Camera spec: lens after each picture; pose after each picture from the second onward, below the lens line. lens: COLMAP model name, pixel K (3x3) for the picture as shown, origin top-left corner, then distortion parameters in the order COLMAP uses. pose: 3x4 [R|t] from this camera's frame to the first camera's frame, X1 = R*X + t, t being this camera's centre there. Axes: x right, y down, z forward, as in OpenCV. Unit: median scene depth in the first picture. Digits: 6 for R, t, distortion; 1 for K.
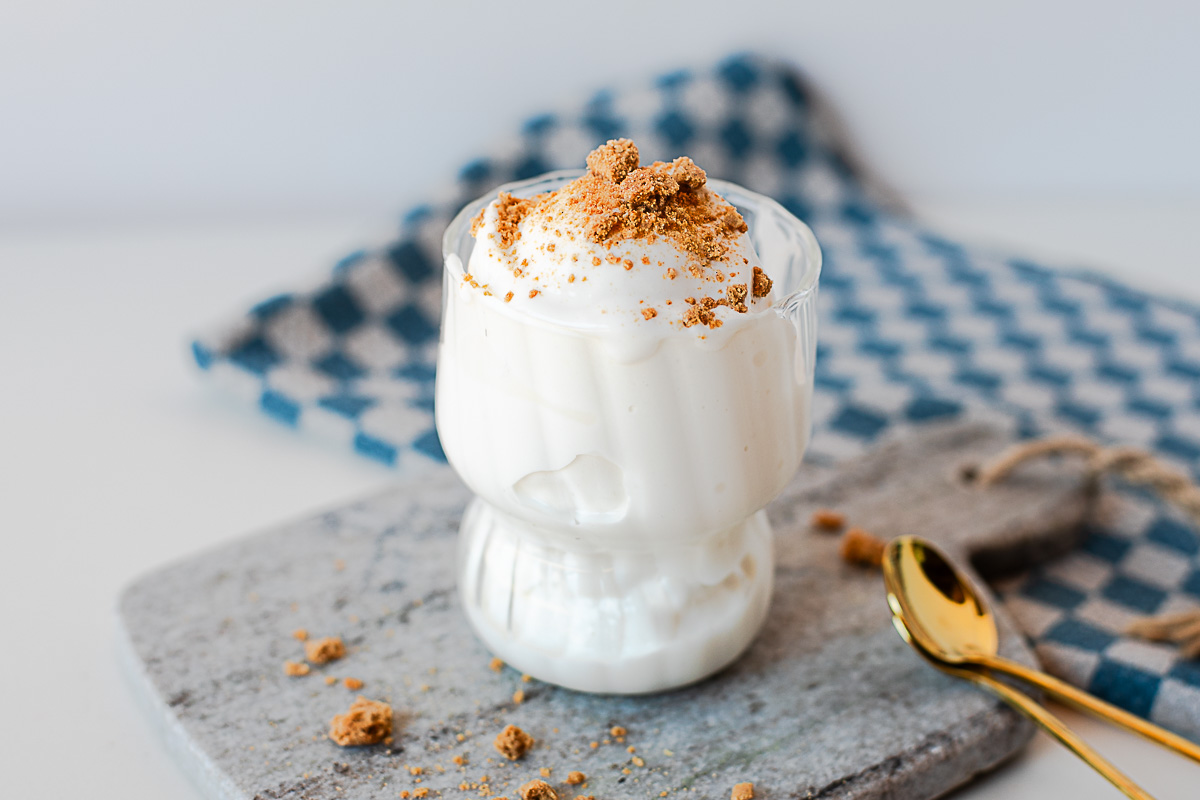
lens RADIAL K [[1712.4, 0, 600.5], [0, 1712.4, 285.0], [0, 0, 1]] dist [-0.061689, -0.004382]
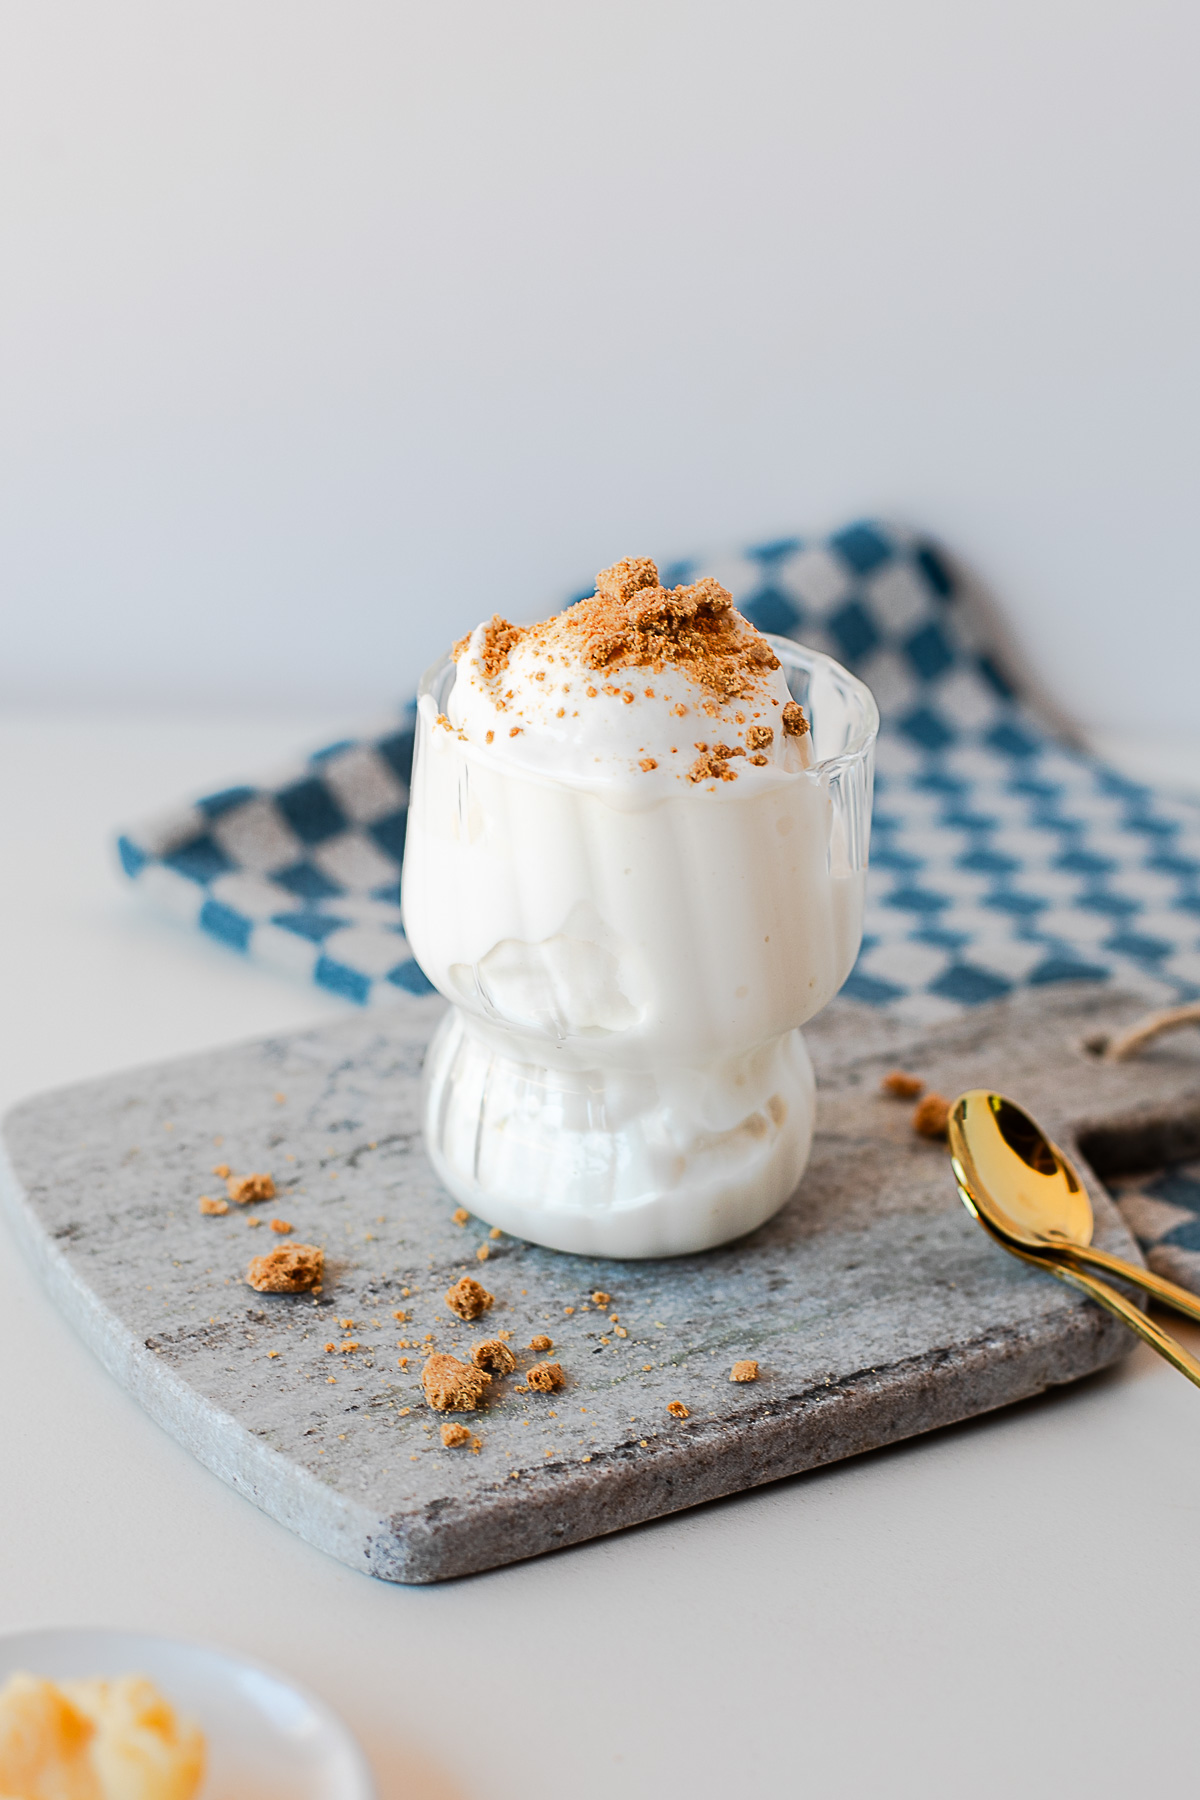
lens RADIAL K [[2612.4, 0, 600.0], [0, 2612.4, 900.0], [0, 0, 1]] dist [-0.003788, -0.016467]
pose [[0.995940, 0.056862, -0.069788, 0.083893], [-0.058813, 0.997925, -0.026224, 0.105243], [0.068152, 0.030222, 0.997217, -0.228898]]
